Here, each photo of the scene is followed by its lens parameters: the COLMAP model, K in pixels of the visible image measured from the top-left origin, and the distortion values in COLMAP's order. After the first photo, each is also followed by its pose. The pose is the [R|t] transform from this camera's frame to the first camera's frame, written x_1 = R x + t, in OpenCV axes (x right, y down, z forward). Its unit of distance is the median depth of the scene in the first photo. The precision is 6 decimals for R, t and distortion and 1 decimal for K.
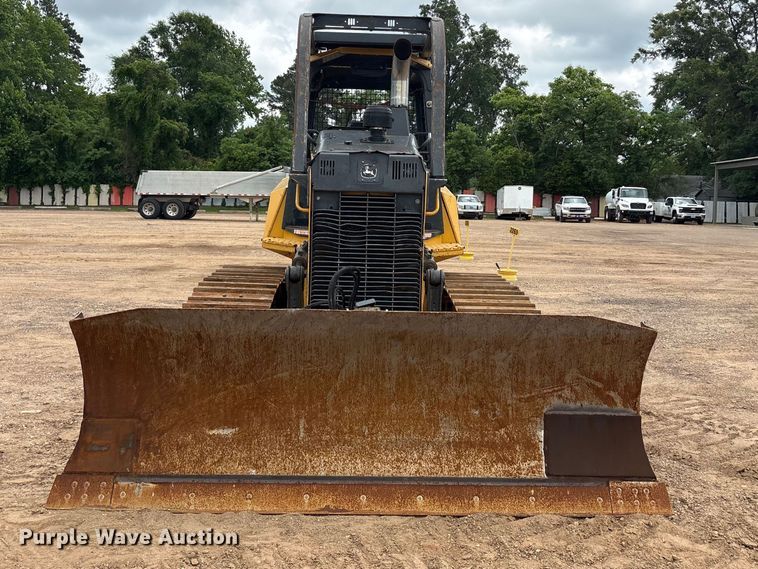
lens RADIAL K [[813.0, 0, 364.7], [0, 813.0, 232.4], [0, 0, 1]] dist [0.020010, 0.000000]
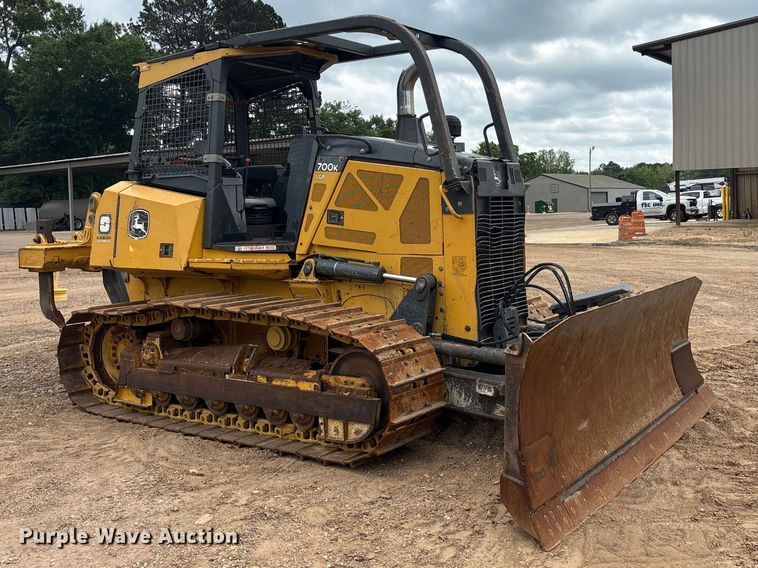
lens RADIAL K [[813.0, 0, 424.5], [0, 813.0, 221.5], [0, 0, 1]] dist [0.020010, 0.000000]
pose [[0.565564, -0.055593, 0.822829, -0.952784], [0.071720, 0.997261, 0.018082, -0.043364], [-0.821580, 0.048787, 0.568002, 0.466604]]
